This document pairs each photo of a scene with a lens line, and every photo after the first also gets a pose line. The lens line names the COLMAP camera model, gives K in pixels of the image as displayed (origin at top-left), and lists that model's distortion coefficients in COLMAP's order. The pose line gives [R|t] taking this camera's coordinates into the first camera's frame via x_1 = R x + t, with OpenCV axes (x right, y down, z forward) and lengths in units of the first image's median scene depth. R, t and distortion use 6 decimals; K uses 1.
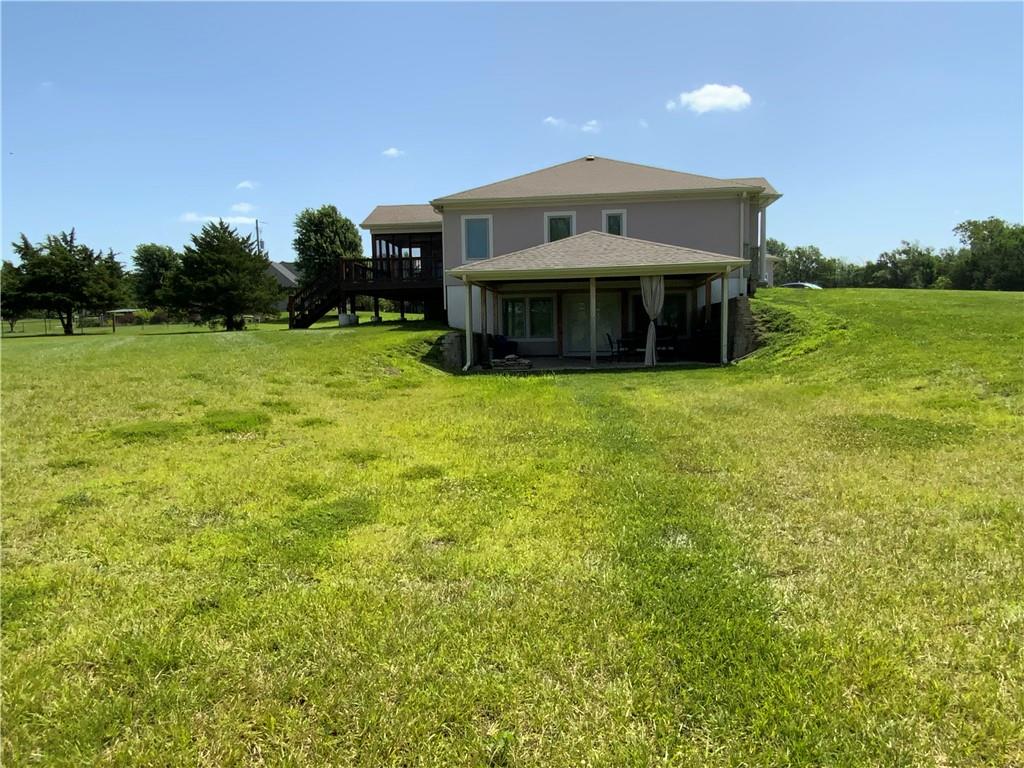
lens RADIAL K [[674.2, 0, 512.0], [0, 674.2, 384.0], [0, 0, 1]] dist [0.105497, -0.143985]
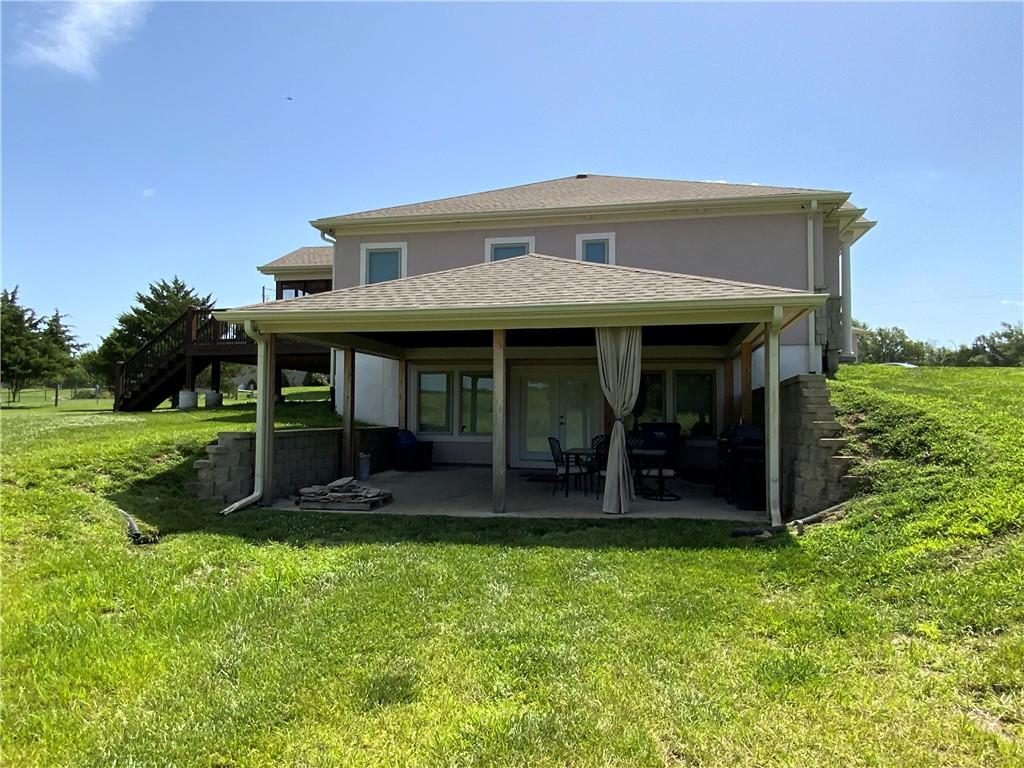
lens RADIAL K [[674.2, 0, 512.0], [0, 674.2, 384.0], [0, 0, 1]] dist [0.105497, -0.143985]
pose [[0.995040, 0.021495, -0.097126, 0.134599], [-0.032512, 0.993027, -0.113312, -0.046570], [0.094013, 0.115907, 0.988801, 0.388585]]
